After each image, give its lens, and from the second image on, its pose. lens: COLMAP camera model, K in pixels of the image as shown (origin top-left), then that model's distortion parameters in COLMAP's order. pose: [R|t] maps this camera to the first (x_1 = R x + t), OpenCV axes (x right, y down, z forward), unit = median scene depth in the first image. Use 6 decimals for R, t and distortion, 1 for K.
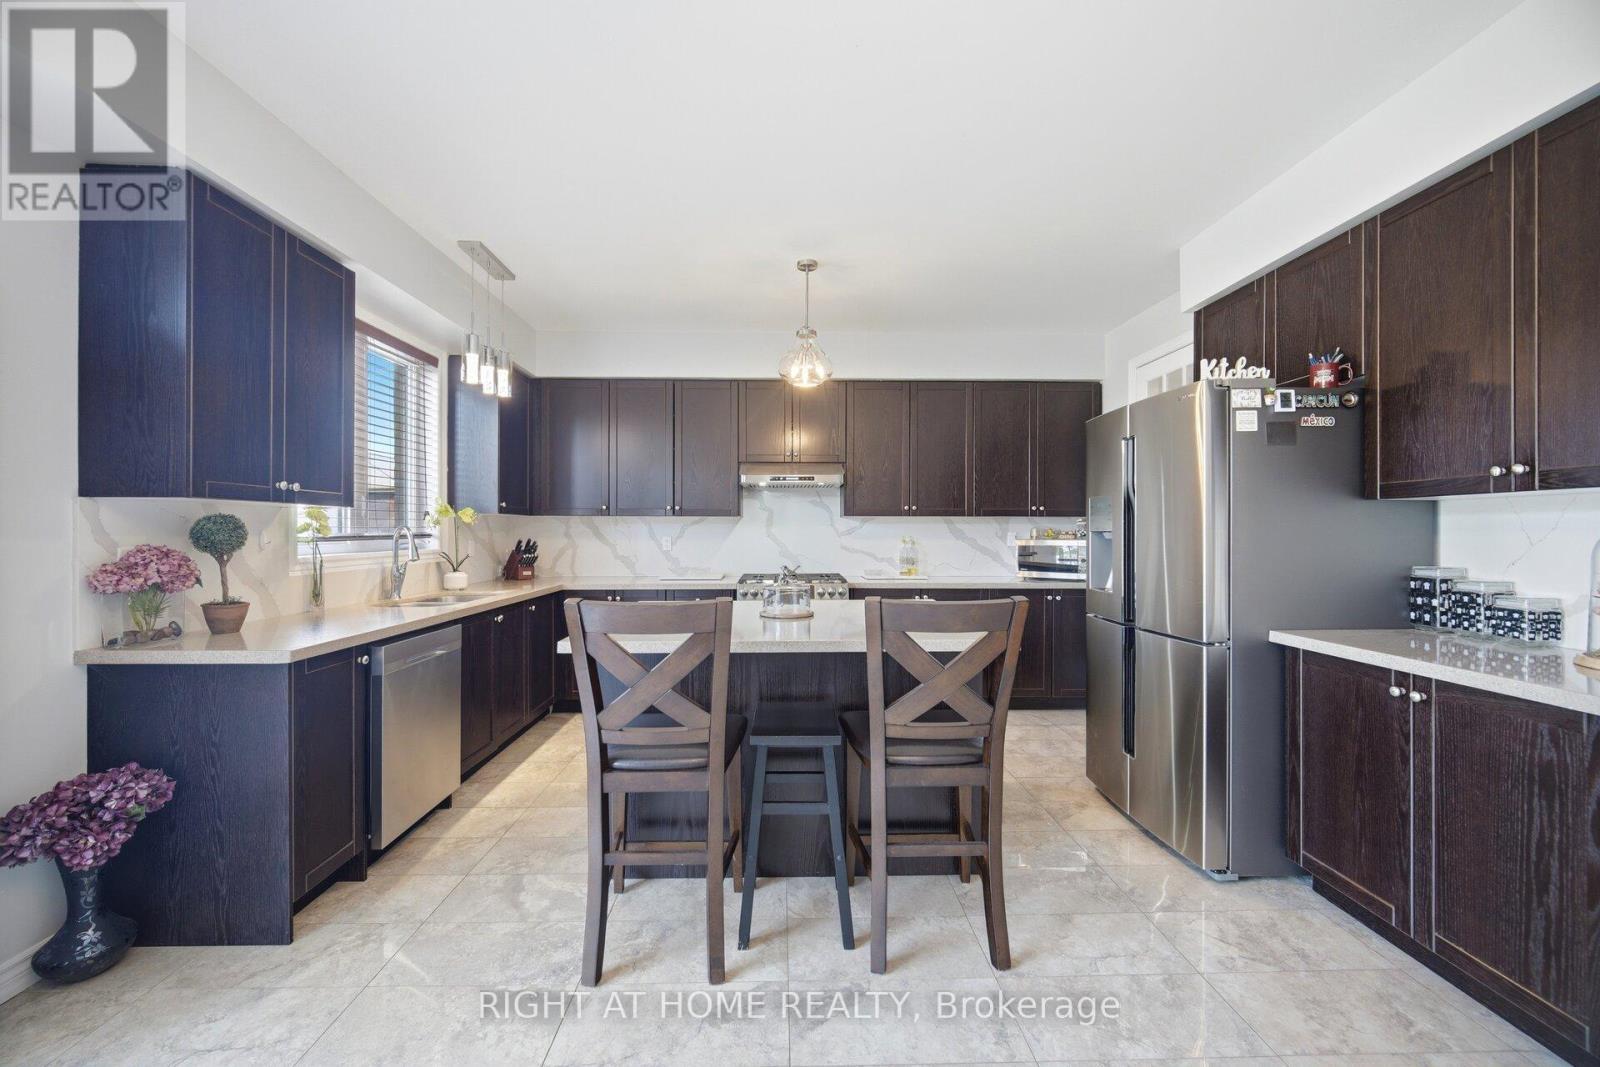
lens RADIAL K [[654.5, 0, 800.4], [0, 654.5, 527.0], [0, 0, 1]] dist [0.014058, 0.000178]
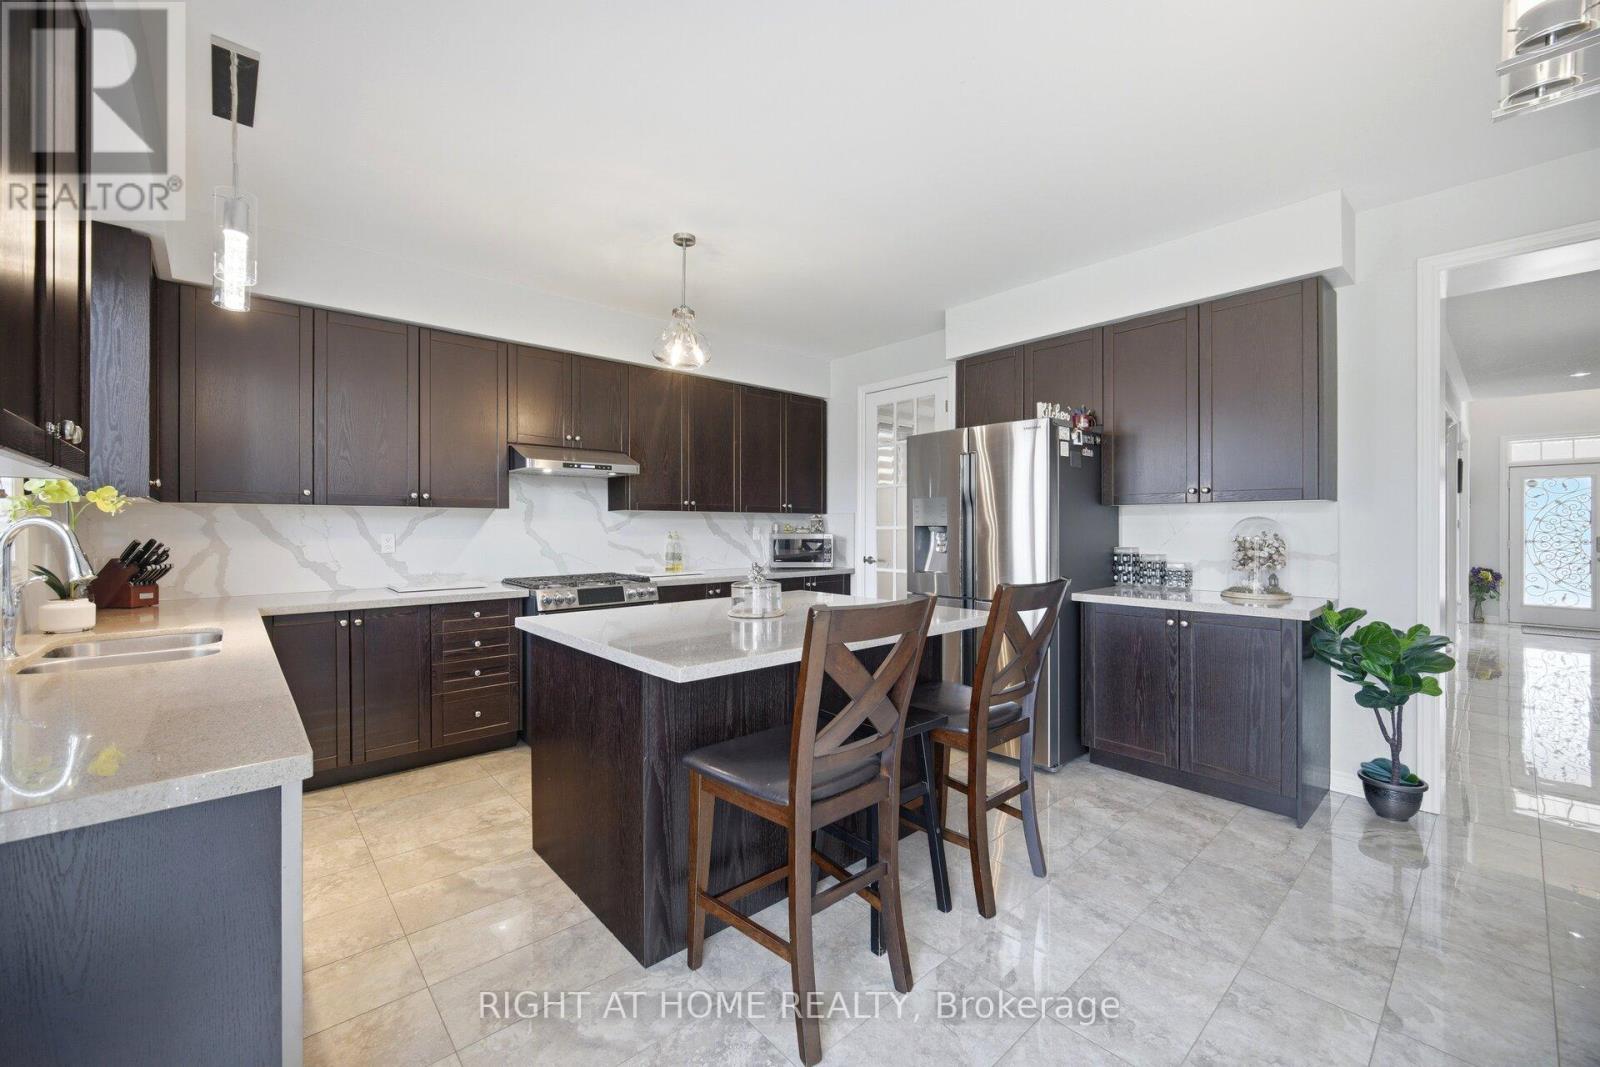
lens RADIAL K [[641.4, 0, 799.8], [0, 641.4, 523.4], [0, 0, 1]] dist [0.010807, -0.000015]
pose [[0.763935, 0.002009, 0.645290, -0.351515], [-0.002170, 0.999997, -0.000544, 0.002222], [-0.645289, -0.000984, 0.763938, 0.155245]]
